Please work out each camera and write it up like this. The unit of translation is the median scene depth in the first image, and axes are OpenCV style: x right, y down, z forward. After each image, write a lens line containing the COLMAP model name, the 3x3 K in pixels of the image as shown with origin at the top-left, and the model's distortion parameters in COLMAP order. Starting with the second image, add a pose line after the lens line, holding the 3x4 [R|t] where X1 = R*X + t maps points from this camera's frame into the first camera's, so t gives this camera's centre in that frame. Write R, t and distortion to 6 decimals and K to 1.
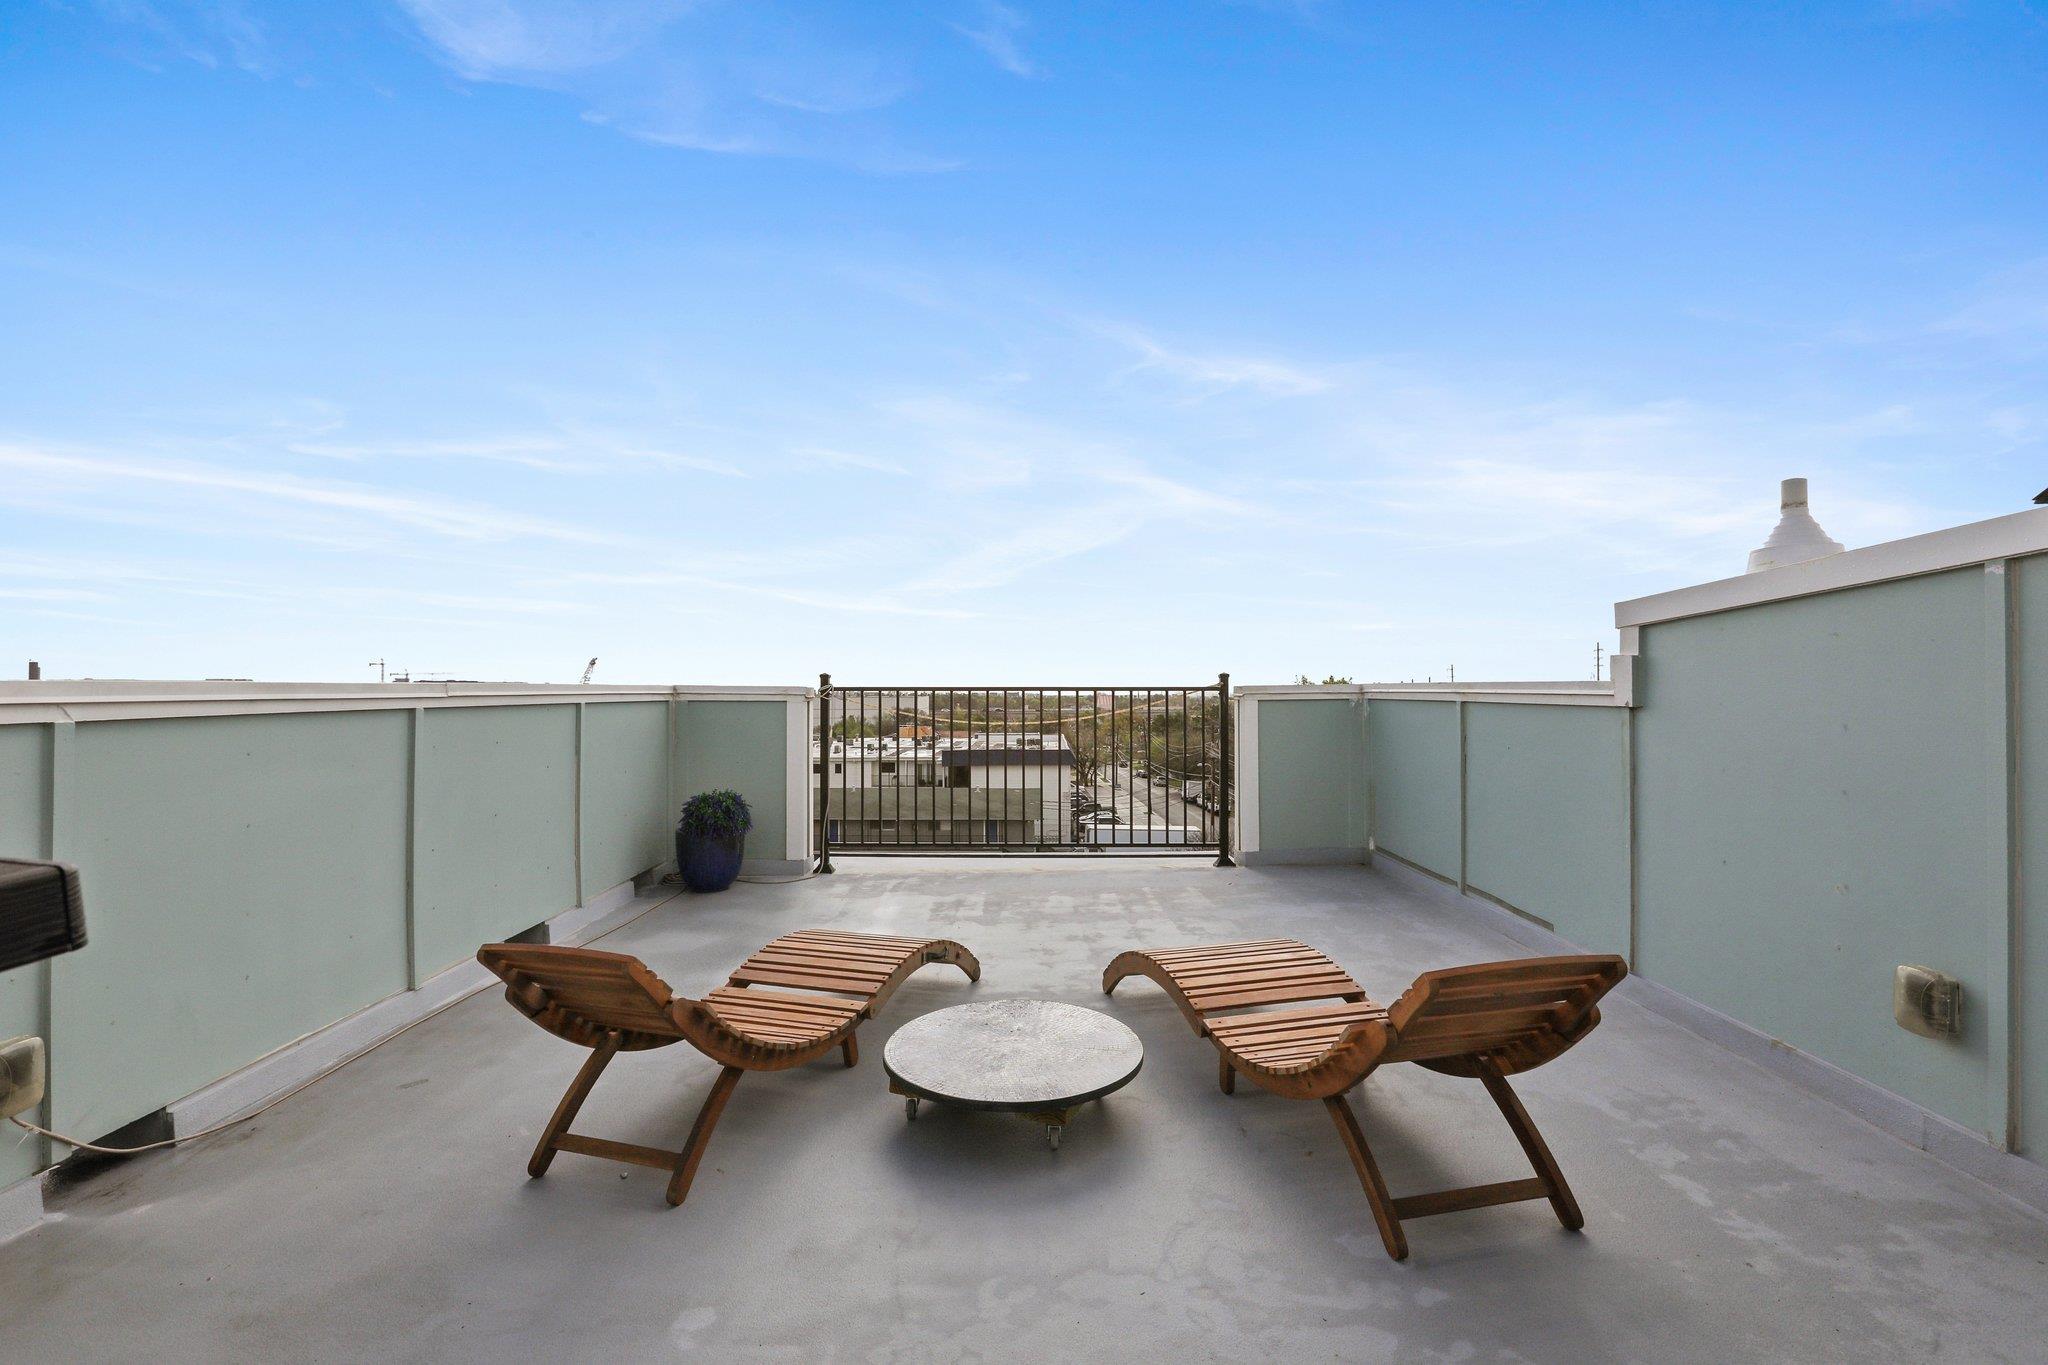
lens RADIAL K [[924.0, 0, 1022.7], [0, 924.0, 691.3], [0, 0, 1]] dist [0.000572, 0.000334]
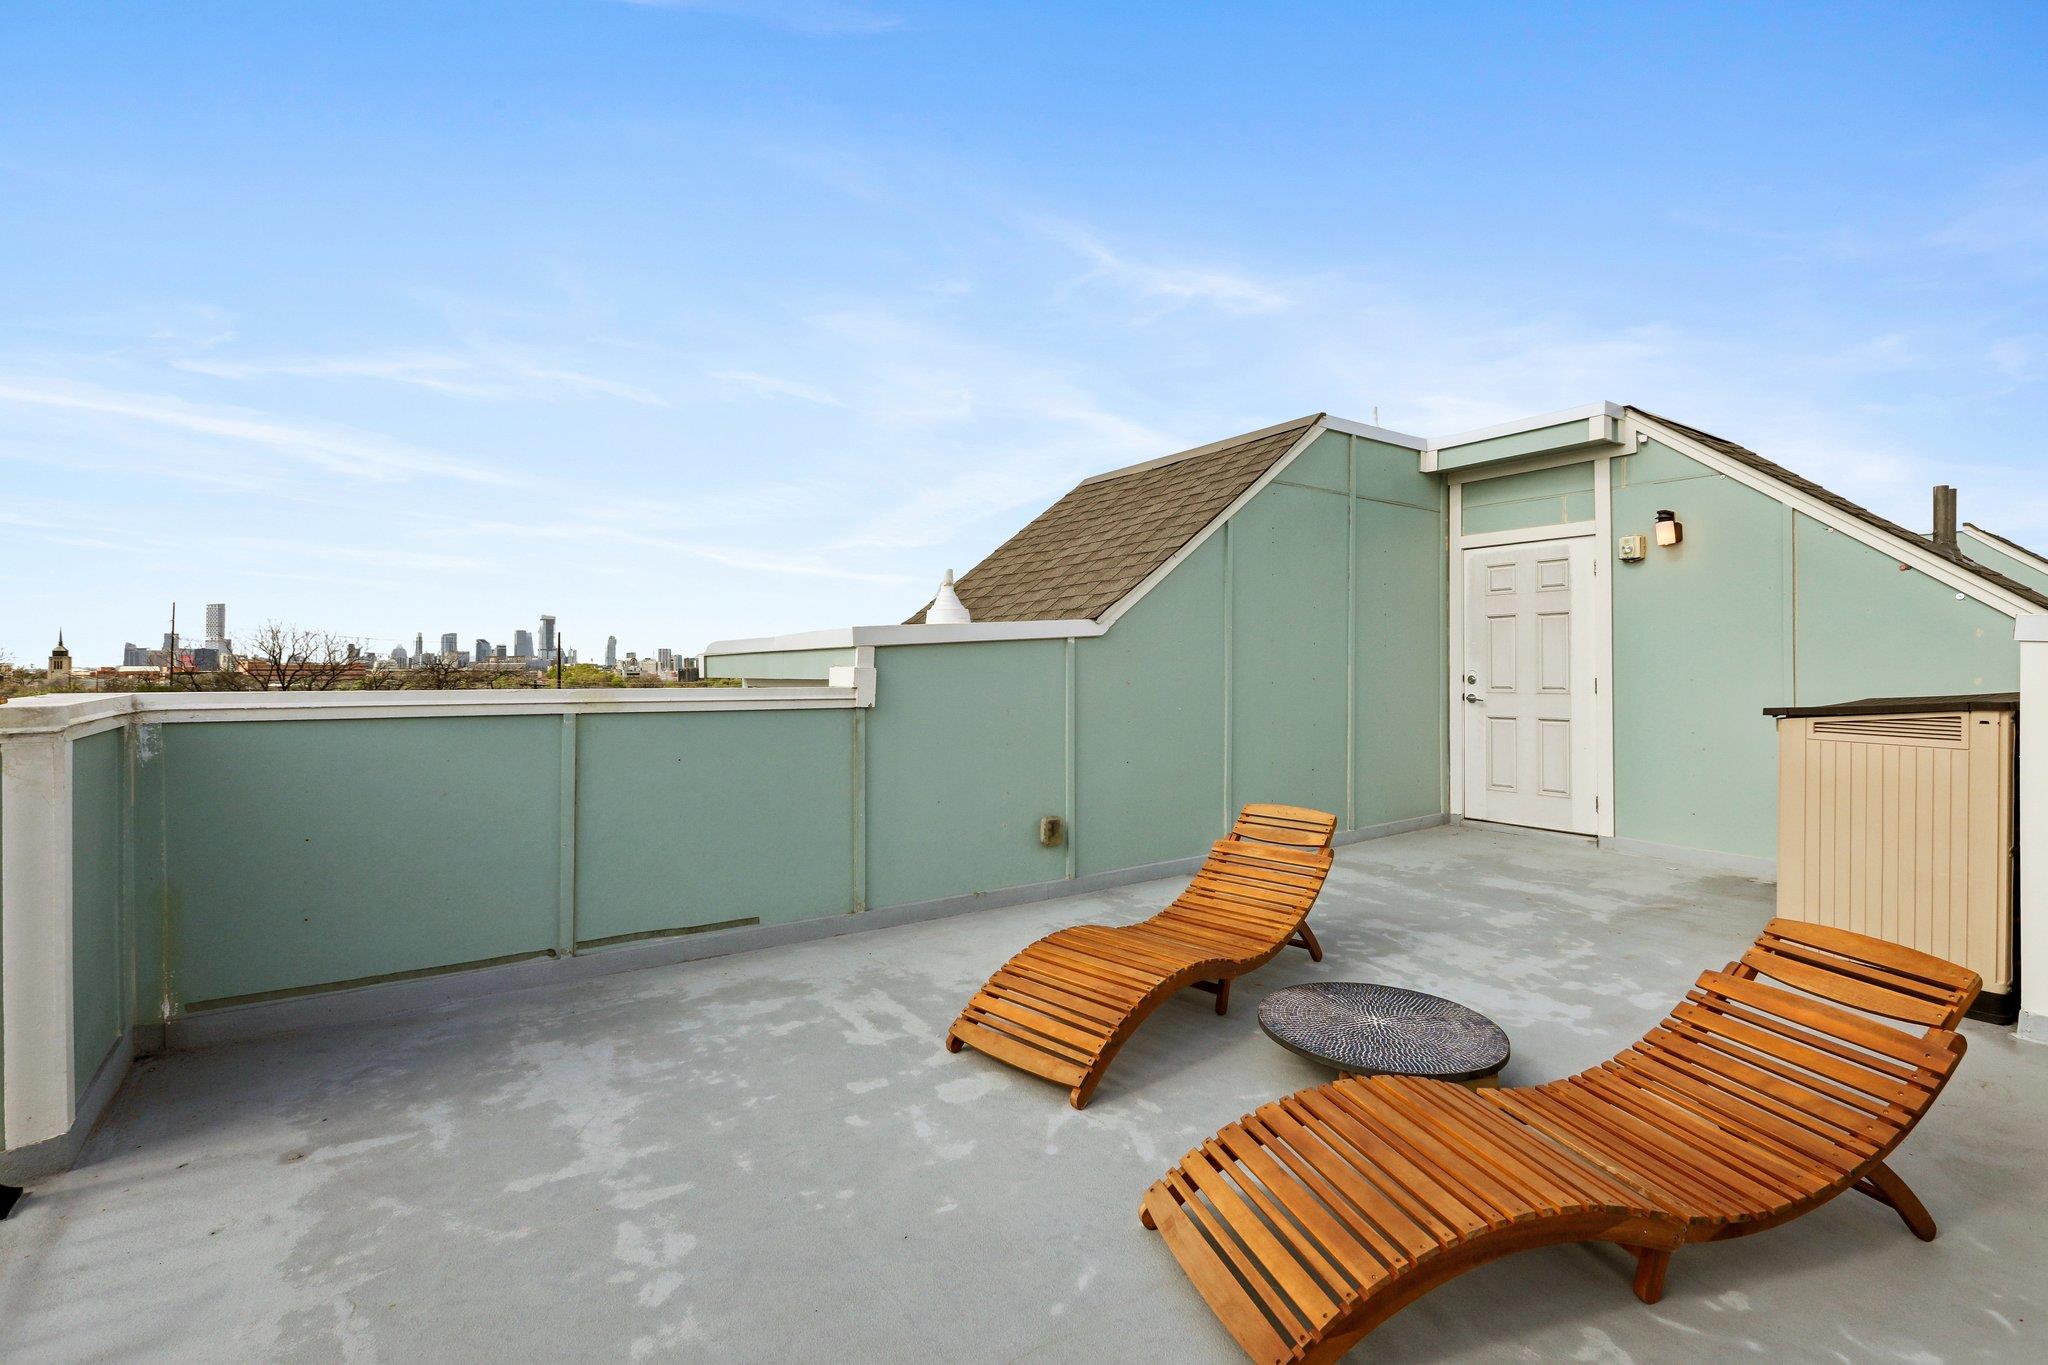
lens RADIAL K [[924.0, 0, 1022.7], [0, 924.0, 691.3], [0, 0, 1]] dist [0.000572, 0.000334]
pose [[-0.575382, -0.003429, 0.817878, -0.427542], [0.009458, 0.999896, 0.010846, -0.014281], [-0.817830, 0.013976, -0.575290, 1.244130]]
